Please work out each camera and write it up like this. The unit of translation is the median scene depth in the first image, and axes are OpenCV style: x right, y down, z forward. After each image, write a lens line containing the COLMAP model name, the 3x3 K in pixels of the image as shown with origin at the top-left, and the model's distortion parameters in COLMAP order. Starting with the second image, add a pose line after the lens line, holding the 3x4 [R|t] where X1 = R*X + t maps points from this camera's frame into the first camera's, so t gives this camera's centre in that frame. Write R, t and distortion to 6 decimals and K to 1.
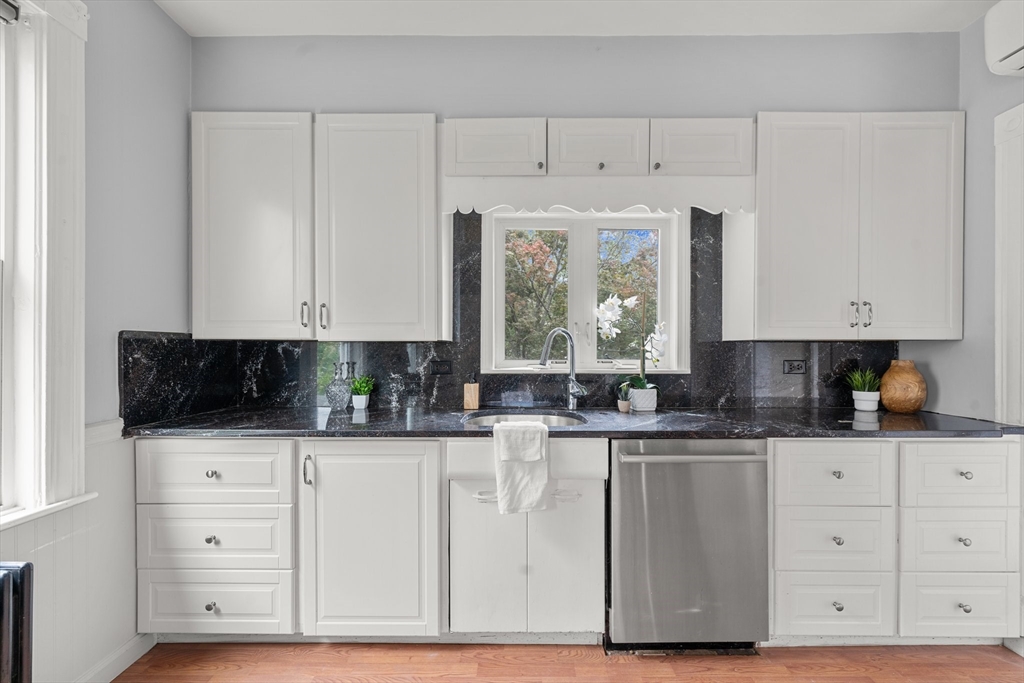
lens RADIAL K [[421.6, 0, 515.0], [0, 421.6, 353.4], [0, 0, 1]] dist [-0.000737, 0.000085]
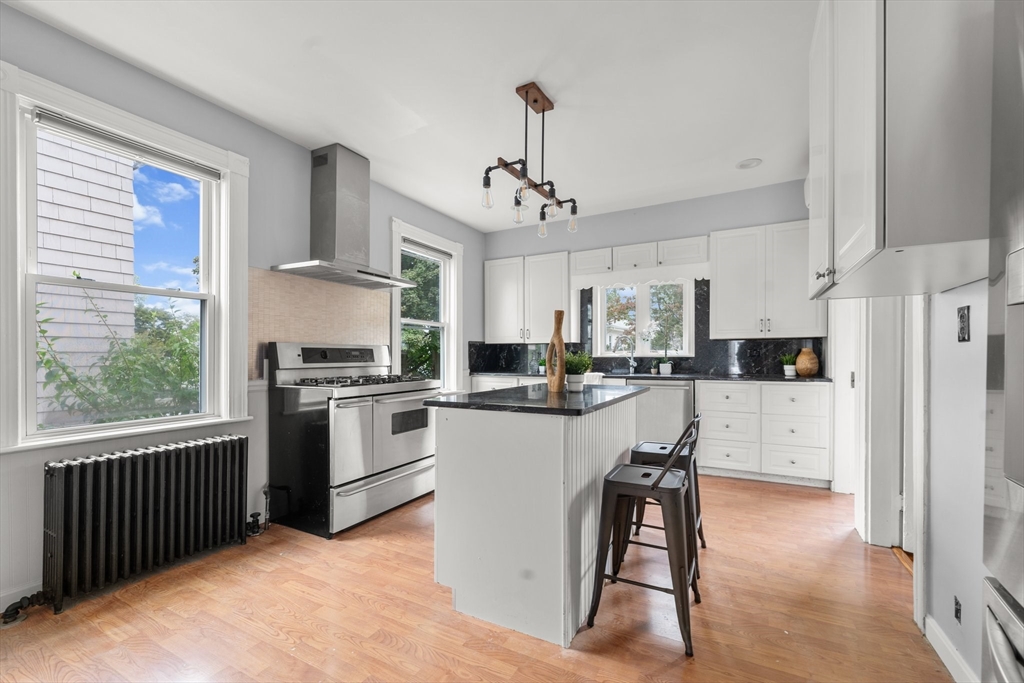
lens RADIAL K [[424.6, 0, 520.8], [0, 424.6, 350.2], [0, 0, 1]] dist [0.014715, -0.008482]
pose [[0.886066, -0.010907, -0.463431, 0.653542], [0.003021, 0.999838, -0.017755, 0.052825], [0.463549, 0.014332, 0.885955, -1.215492]]
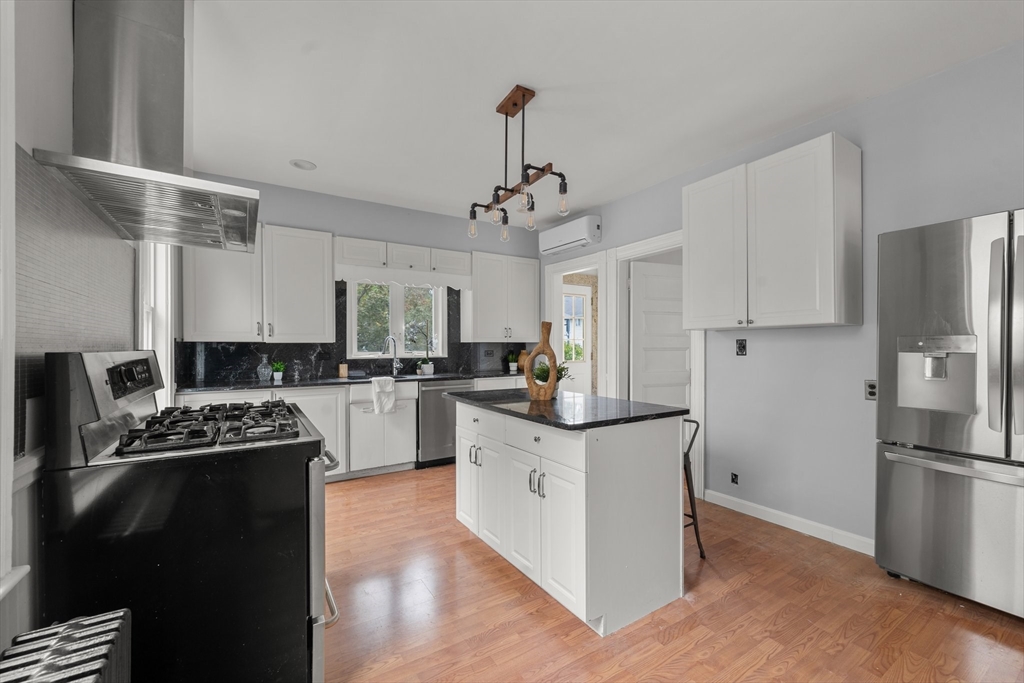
lens RADIAL K [[419.1, 0, 517.1], [0, 419.1, 343.5], [0, 0, 1]] dist [0.000063, -0.000032]
pose [[0.843300, -0.000559, 0.537443, -0.481623], [0.006023, 0.999946, -0.008412, -0.003538], [-0.537409, 0.010331, 0.843258, -1.105889]]
